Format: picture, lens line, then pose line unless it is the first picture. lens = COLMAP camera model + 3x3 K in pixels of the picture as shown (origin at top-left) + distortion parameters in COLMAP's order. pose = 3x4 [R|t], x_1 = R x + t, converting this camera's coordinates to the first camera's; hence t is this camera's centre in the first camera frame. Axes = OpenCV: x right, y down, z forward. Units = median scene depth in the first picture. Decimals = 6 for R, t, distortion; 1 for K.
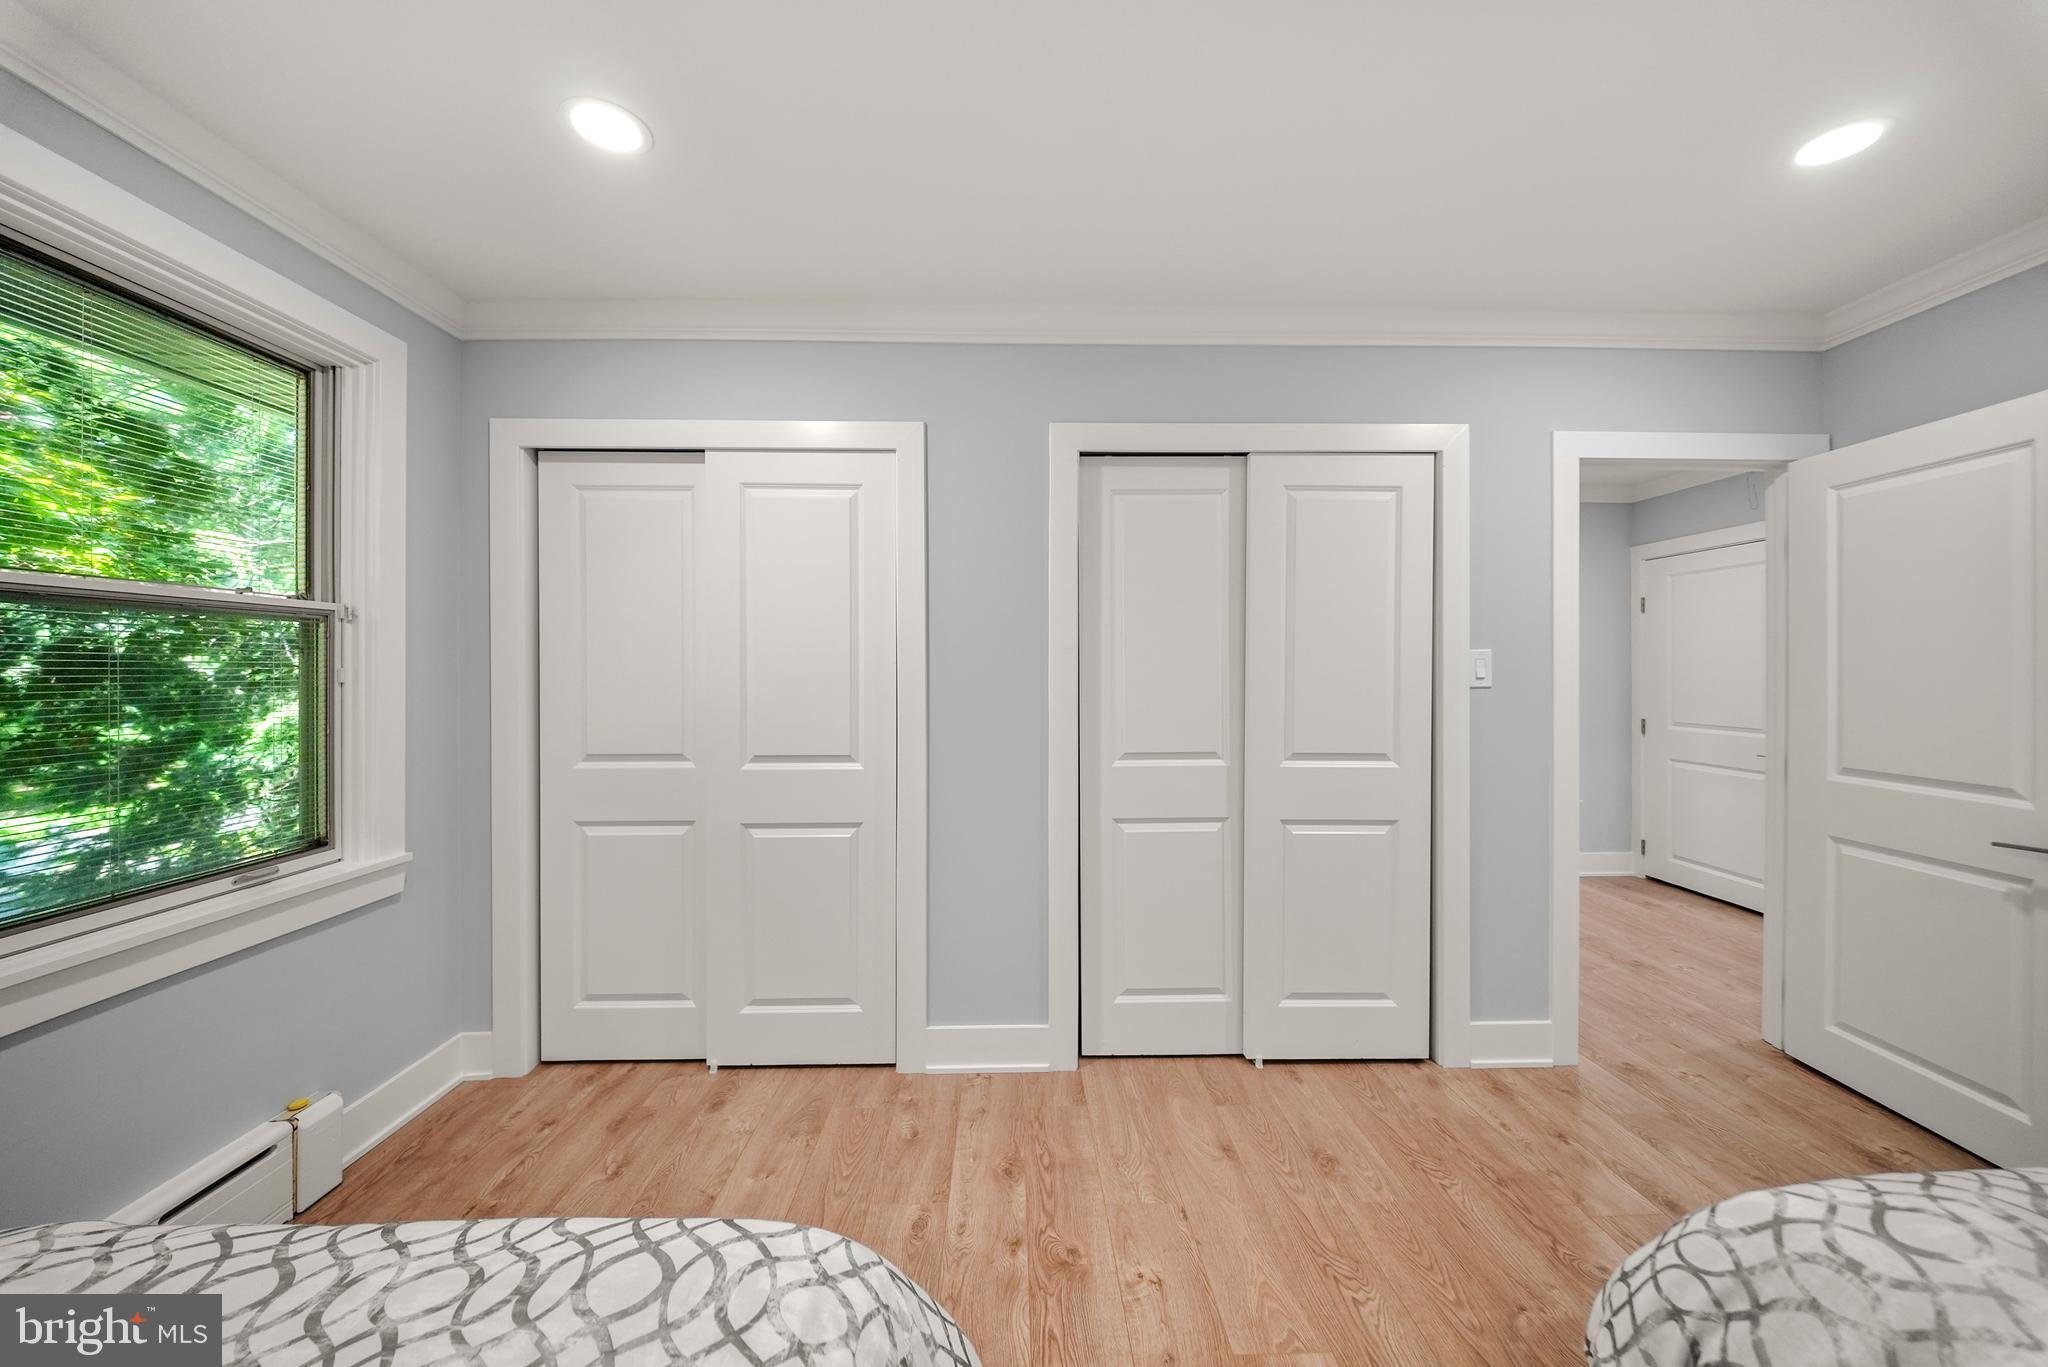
lens RADIAL K [[729.2, 0, 1024.0], [0, 729.2, 683.5], [0, 0, 1]] dist [-0.000247, -0.000031]
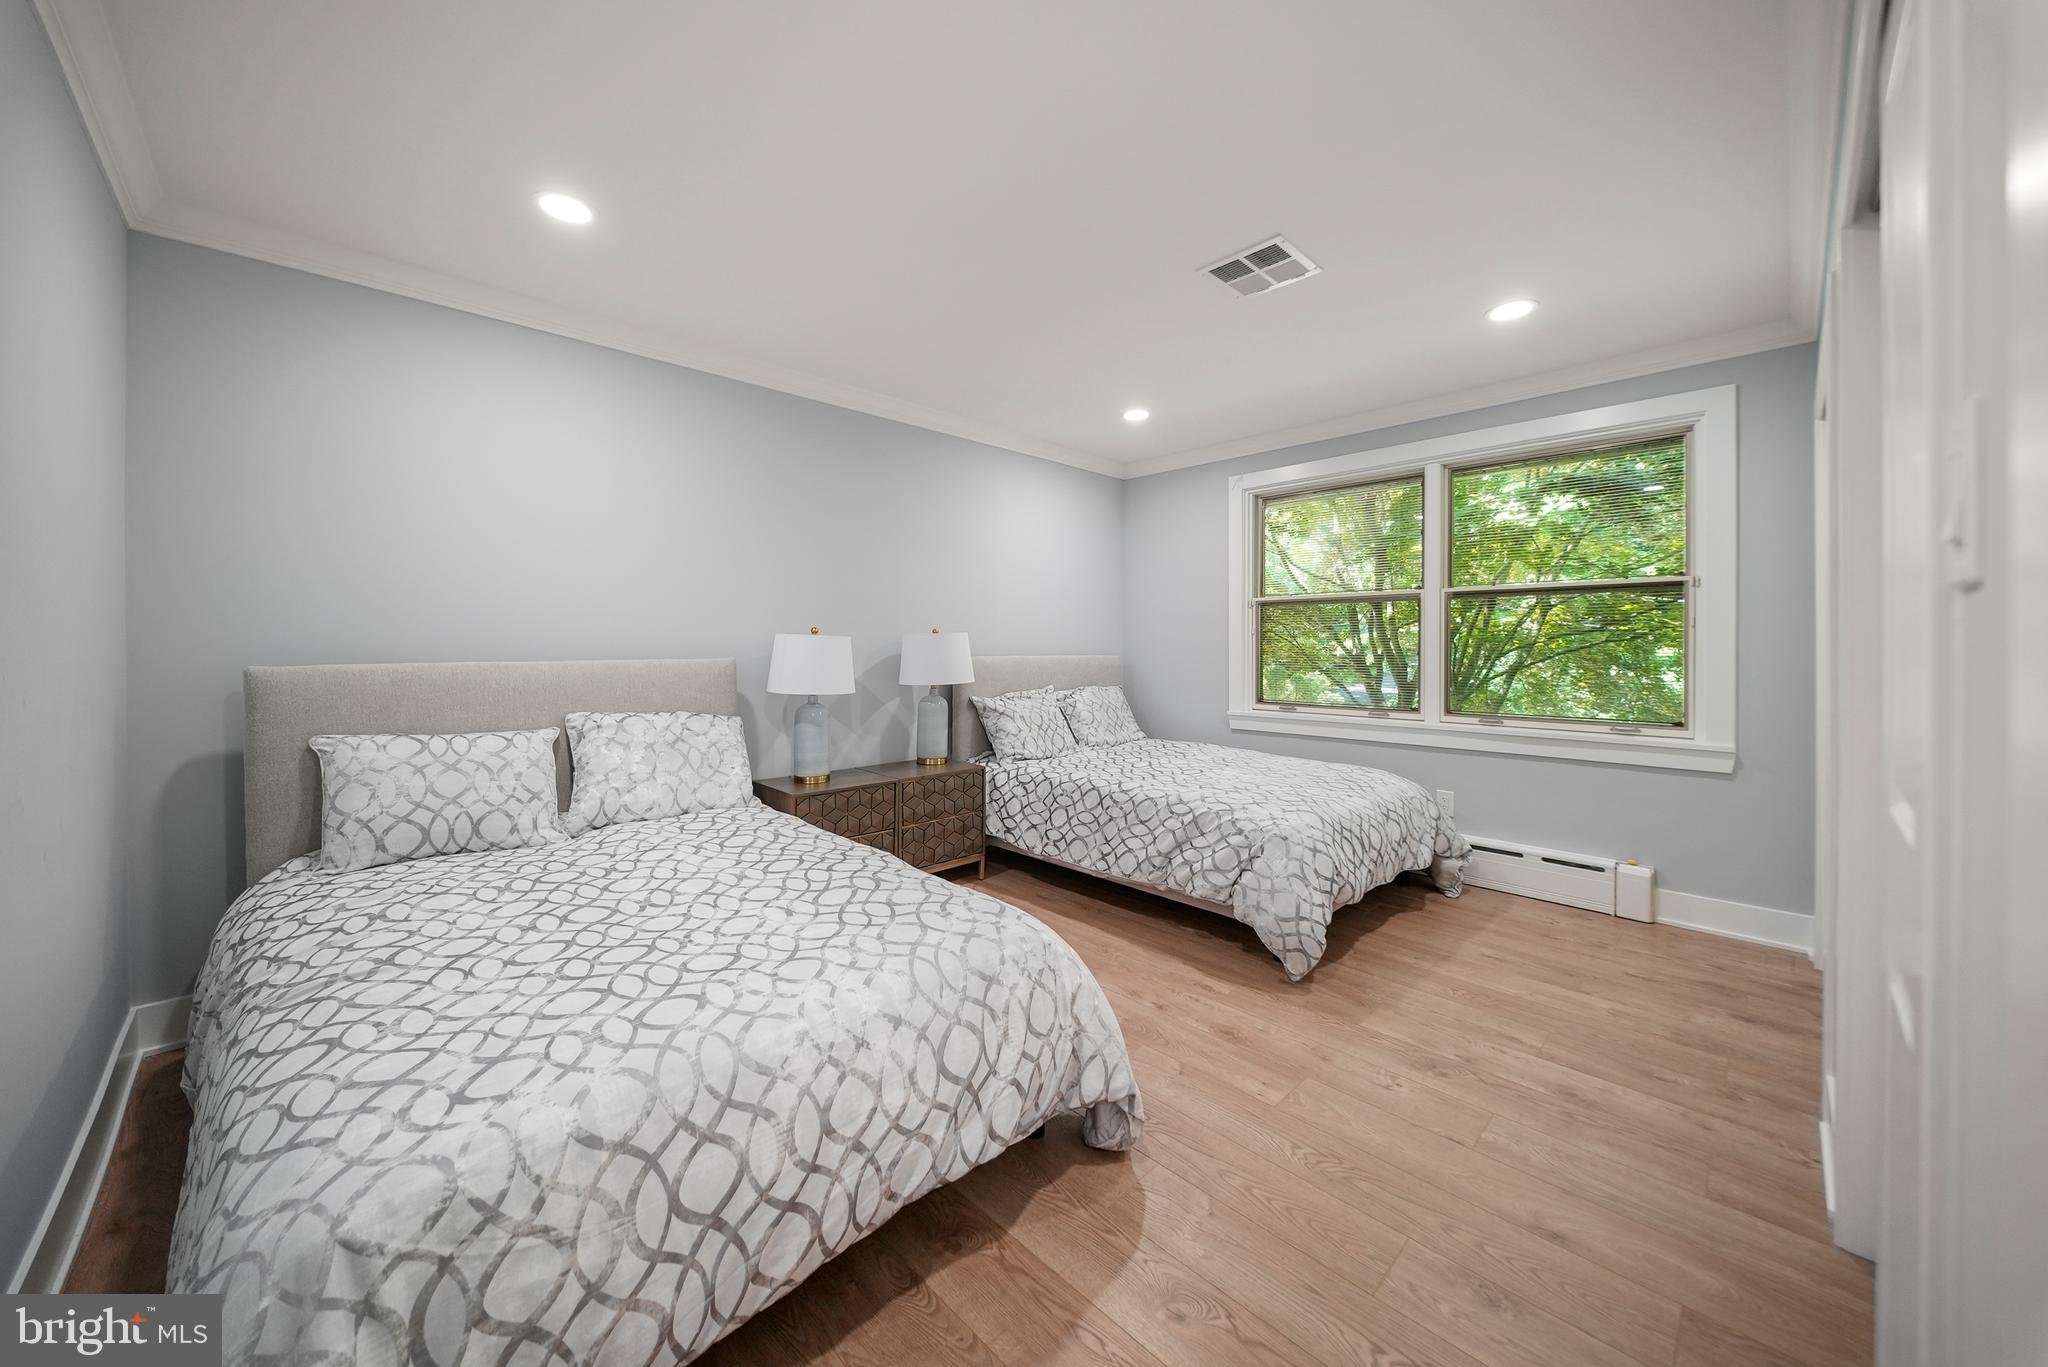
lens RADIAL K [[744.3, 0, 1026.9], [0, 744.3, 638.7], [0, 0, 1]] dist [-0.000641, -0.000086]
pose [[-0.732485, 0.004482, -0.680768, 1.213355], [-0.002412, 0.999955, 0.009179, 0.016155], [0.680778, 0.008365, -0.732442, 1.200316]]
